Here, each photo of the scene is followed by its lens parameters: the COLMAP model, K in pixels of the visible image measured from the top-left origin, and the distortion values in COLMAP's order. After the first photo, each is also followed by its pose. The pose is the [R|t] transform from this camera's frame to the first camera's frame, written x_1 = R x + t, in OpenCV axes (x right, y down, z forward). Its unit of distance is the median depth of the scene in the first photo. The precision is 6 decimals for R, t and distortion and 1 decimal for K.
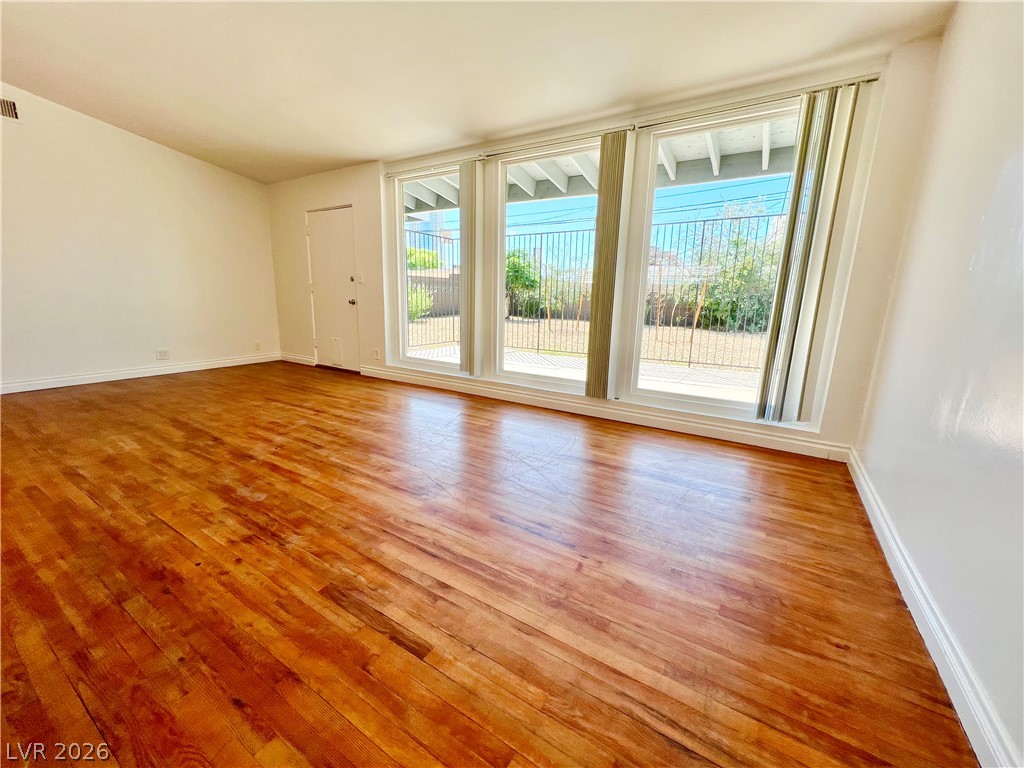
lens RADIAL K [[413.3, 0, 506.6], [0, 413.3, 383.1], [0, 0, 1]] dist [-0.002487, 0.000701]
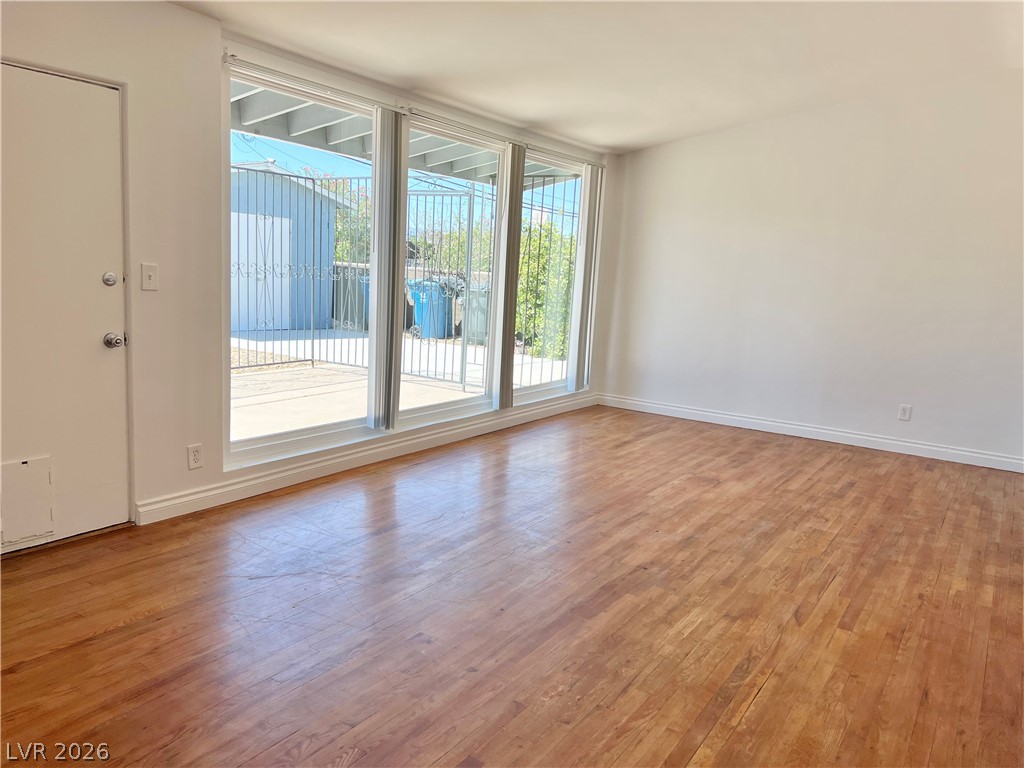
lens RADIAL K [[773.2, 0, 515.5], [0, 773.2, 386.4], [0, 0, 1]] dist [0.043534, -0.048360]
pose [[0.011265, -0.177800, 0.984002, -2.192903], [0.155236, 0.972445, 0.173934, -0.459559], [-0.987813, 0.150793, 0.038556, 1.295707]]
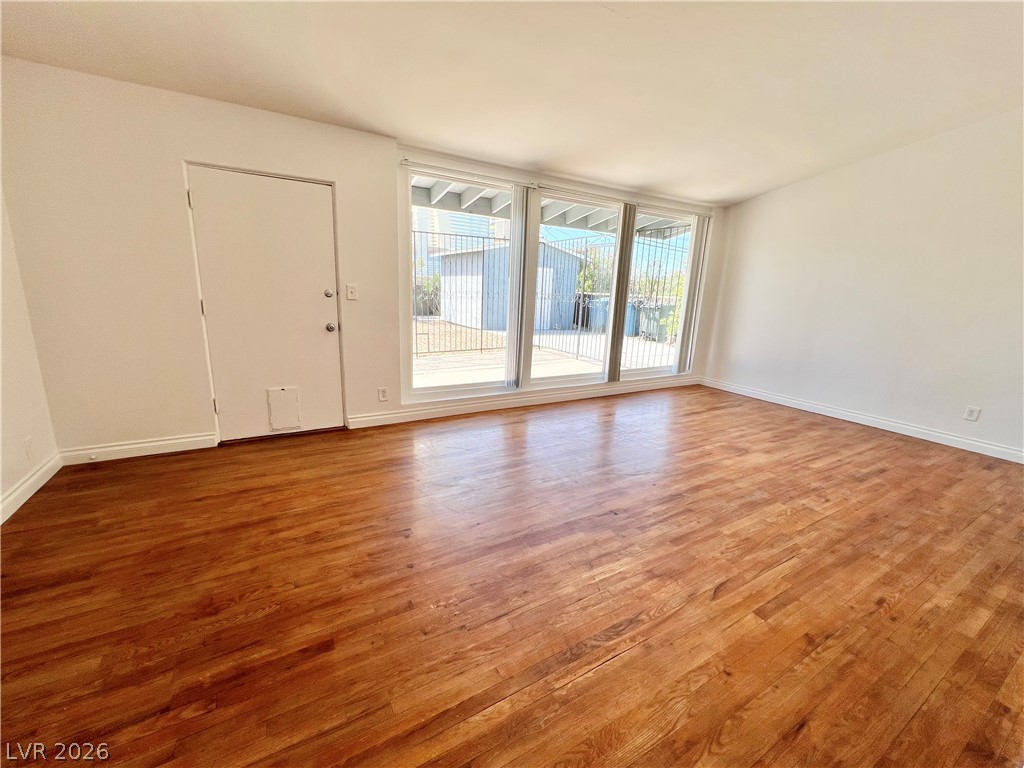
lens RADIAL K [[413.3, 0, 512.2], [0, 413.3, 383.6], [0, 0, 1]] dist [-0.002487, 0.000701]
pose [[0.460794, -0.207327, 0.862951, -1.733799], [0.158981, 0.975886, 0.149569, -0.333613], [-0.873152, 0.068272, 0.482644, 0.879174]]
